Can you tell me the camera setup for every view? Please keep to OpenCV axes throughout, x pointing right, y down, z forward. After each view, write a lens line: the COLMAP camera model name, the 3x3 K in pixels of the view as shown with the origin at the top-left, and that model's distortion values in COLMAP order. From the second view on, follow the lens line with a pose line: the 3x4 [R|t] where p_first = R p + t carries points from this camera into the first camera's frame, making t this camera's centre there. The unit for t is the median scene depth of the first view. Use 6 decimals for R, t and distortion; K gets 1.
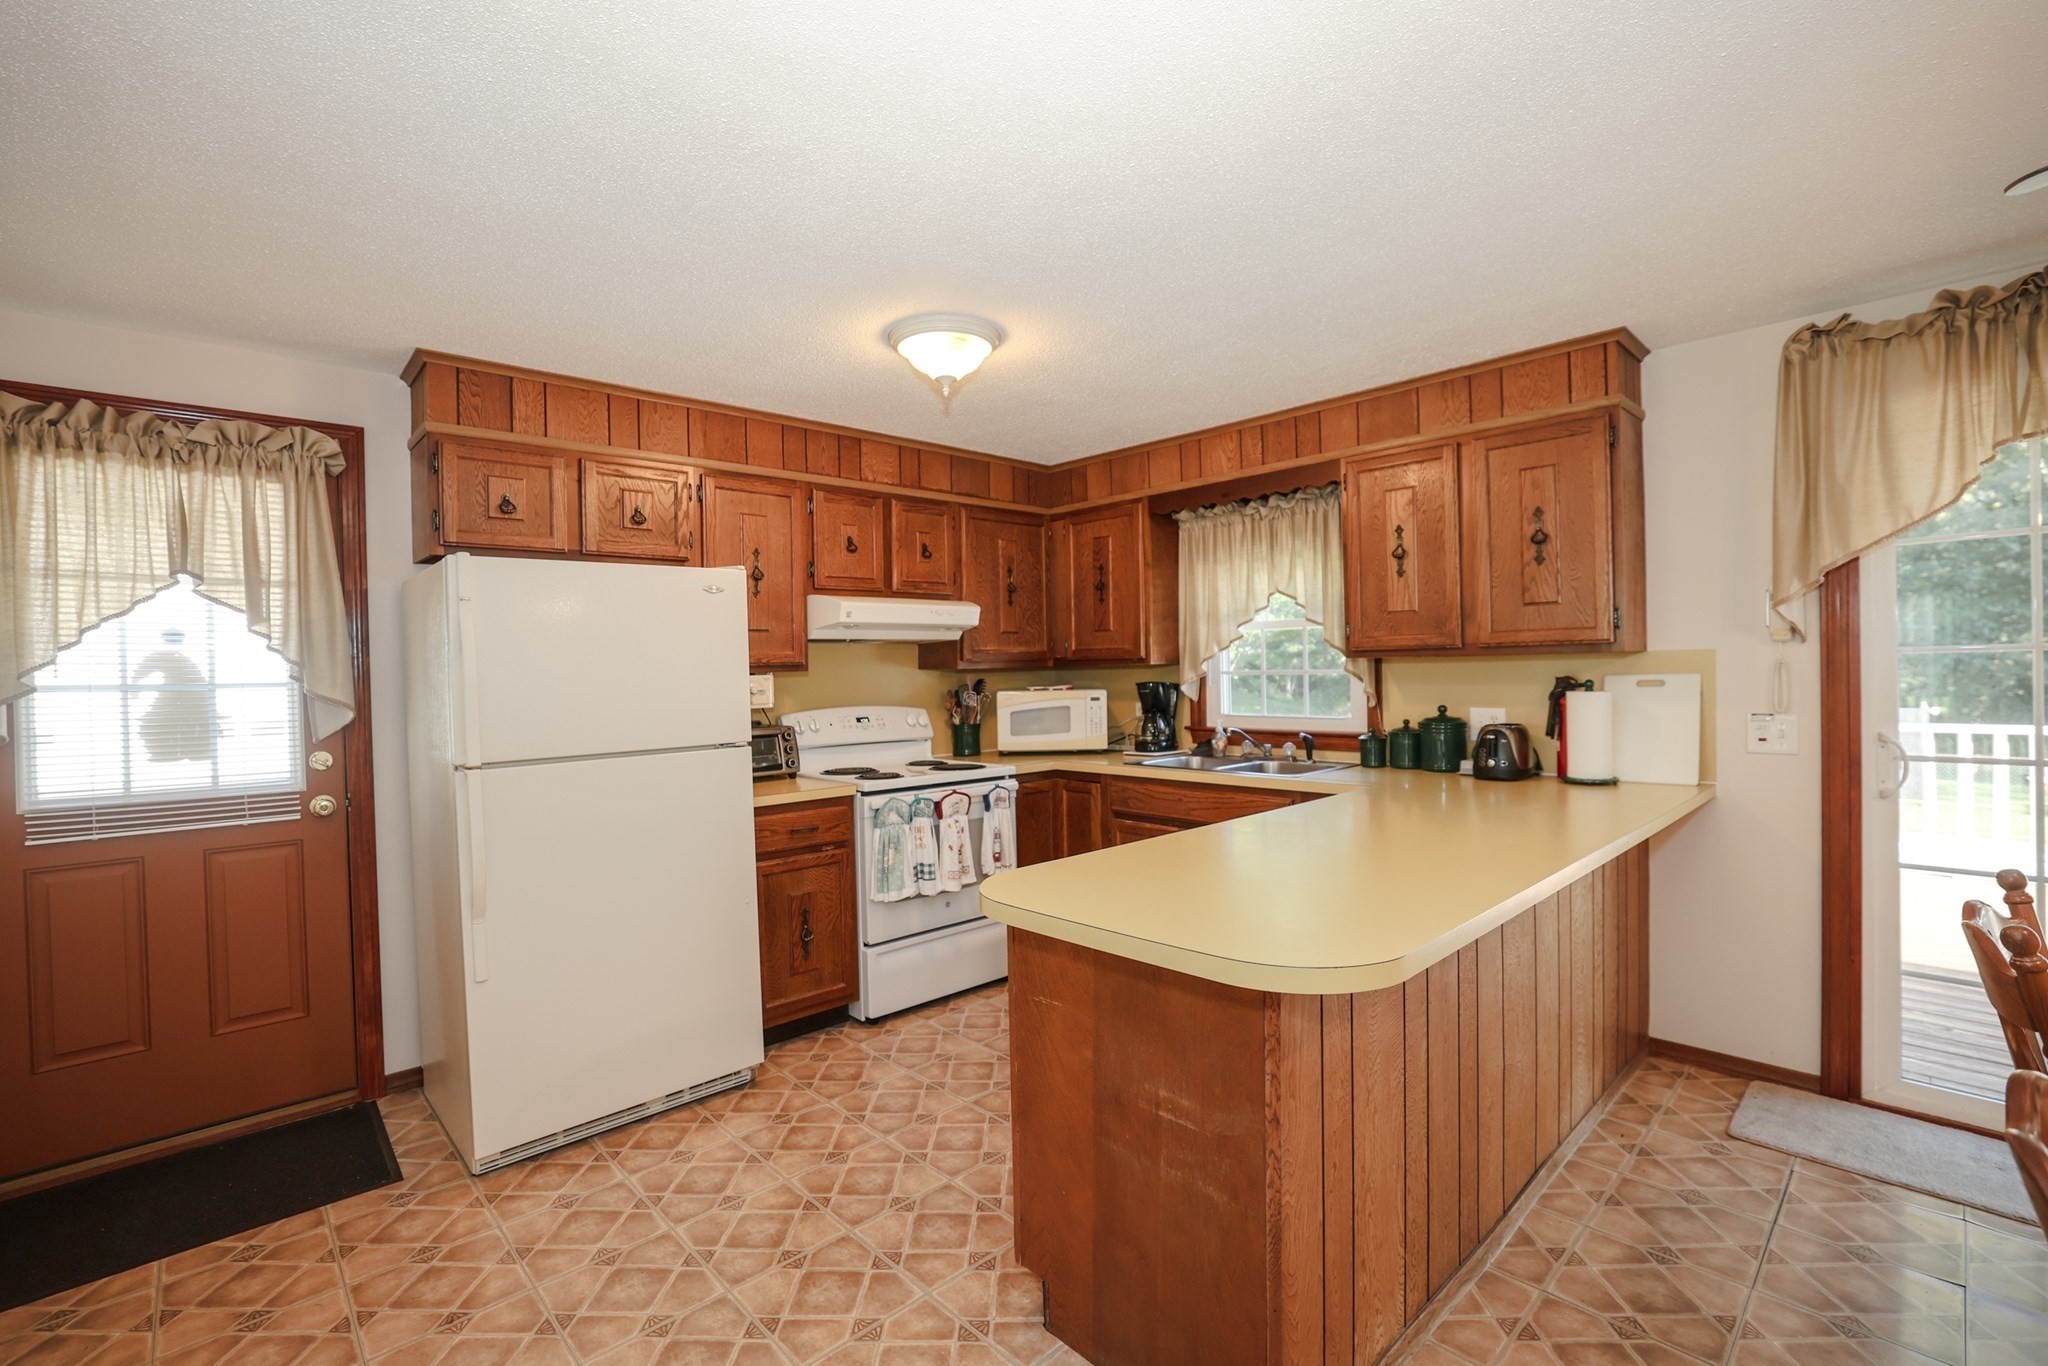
lens RADIAL K [[905.1, 0, 1024.0], [0, 905.1, 683.0], [0, 0, 1]] dist [-0.041105, 0.015631]
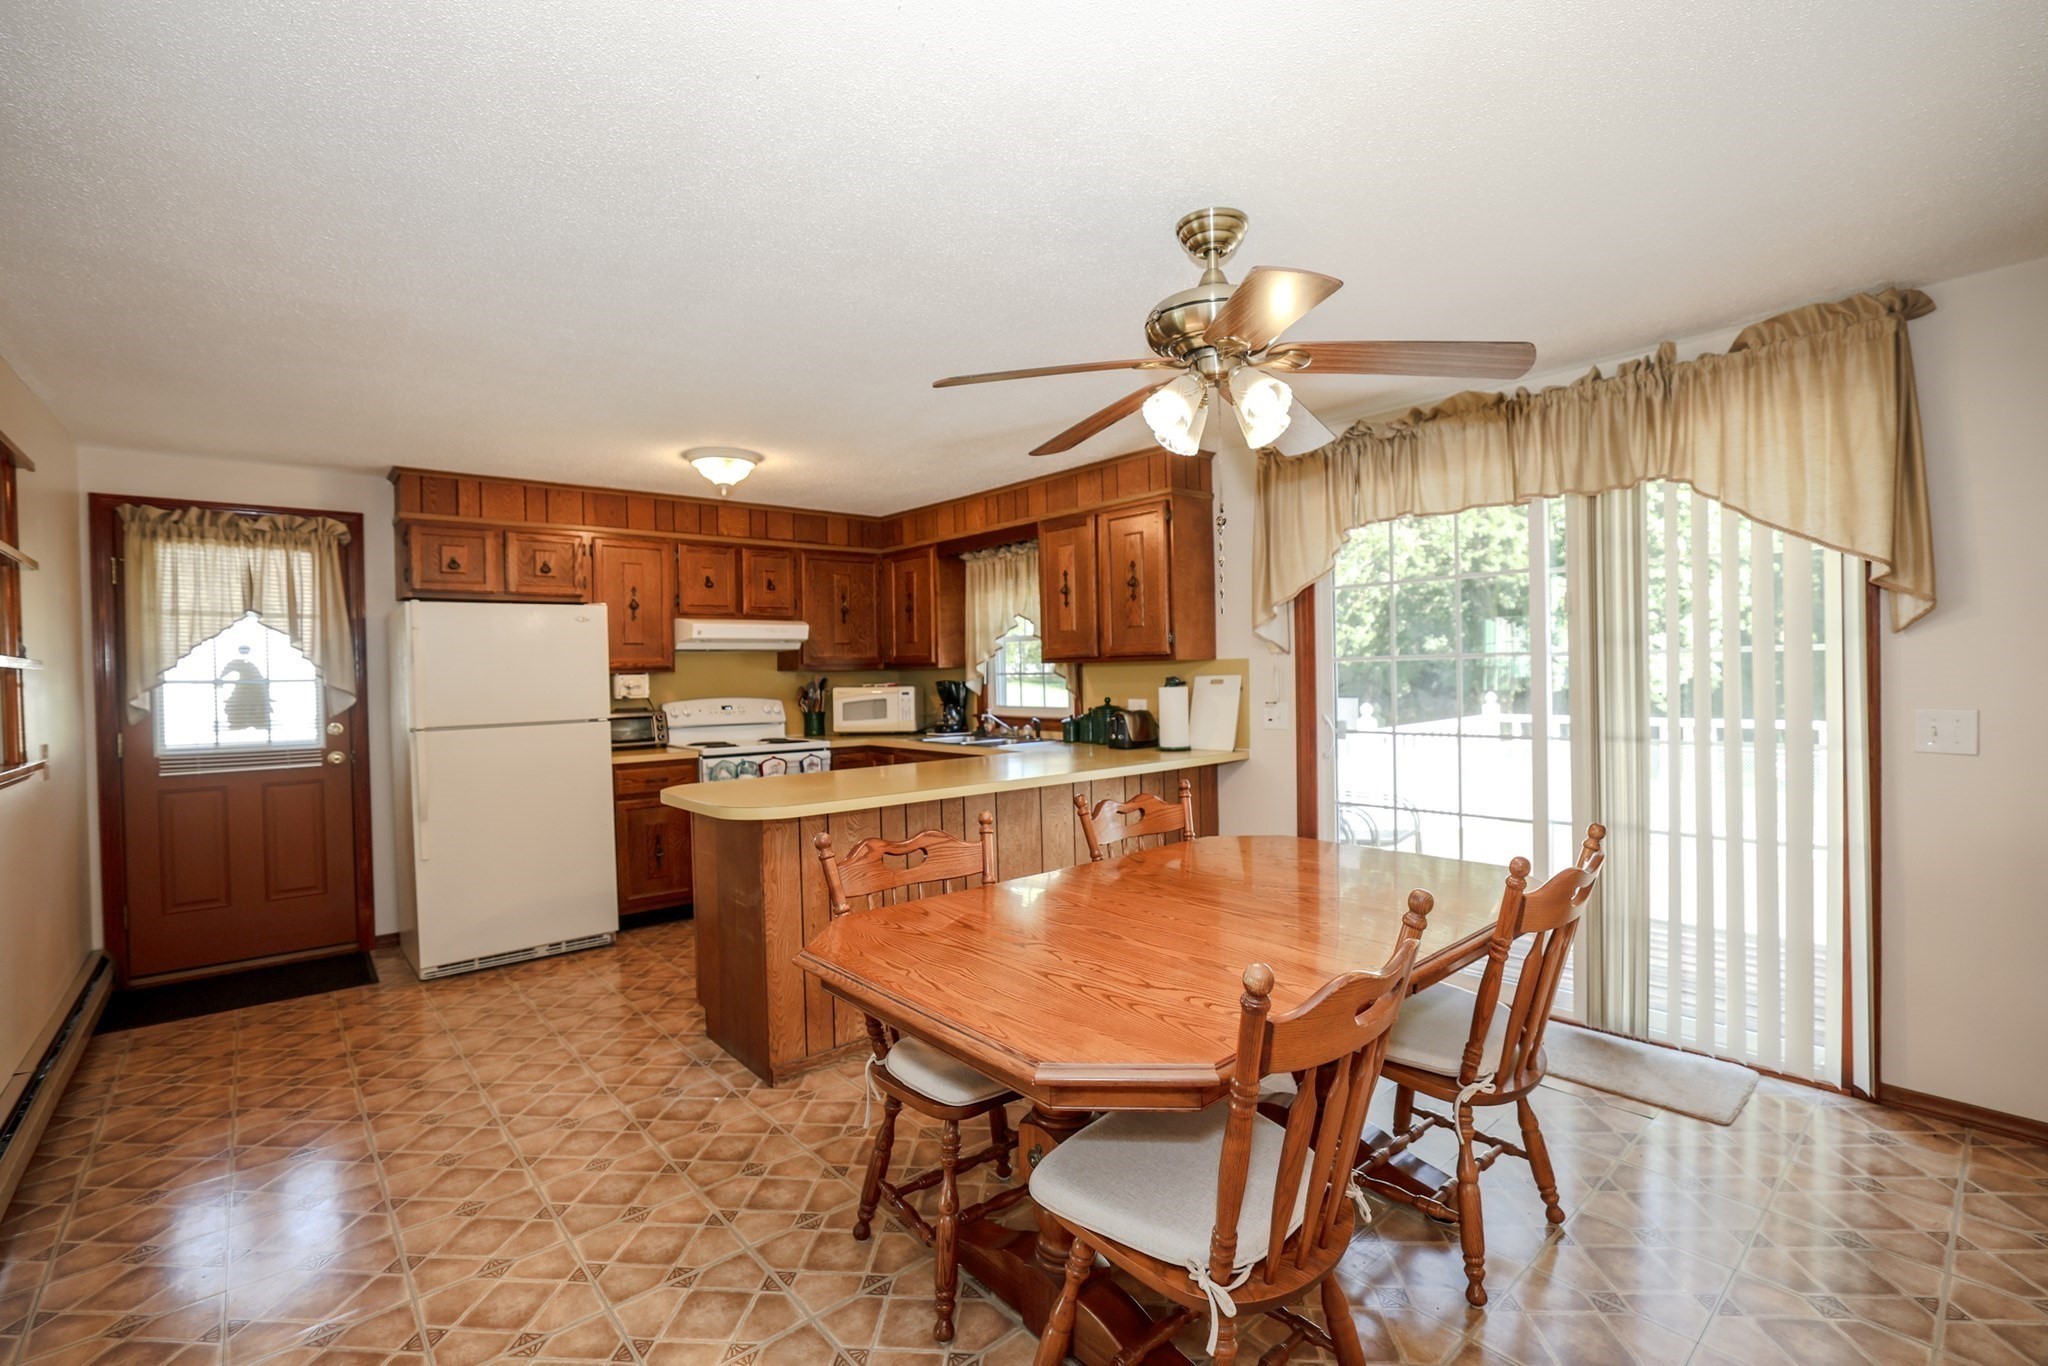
lens RADIAL K [[905.1, 0, 1024.0], [0, 905.1, 683.0], [0, 0, 1]] dist [-0.041105, 0.015631]
pose [[0.999301, 0.002426, -0.037293, 0.414537], [-0.002454, 0.999997, -0.000701, 0.003957], [0.037291, 0.000792, 0.999304, -0.448291]]
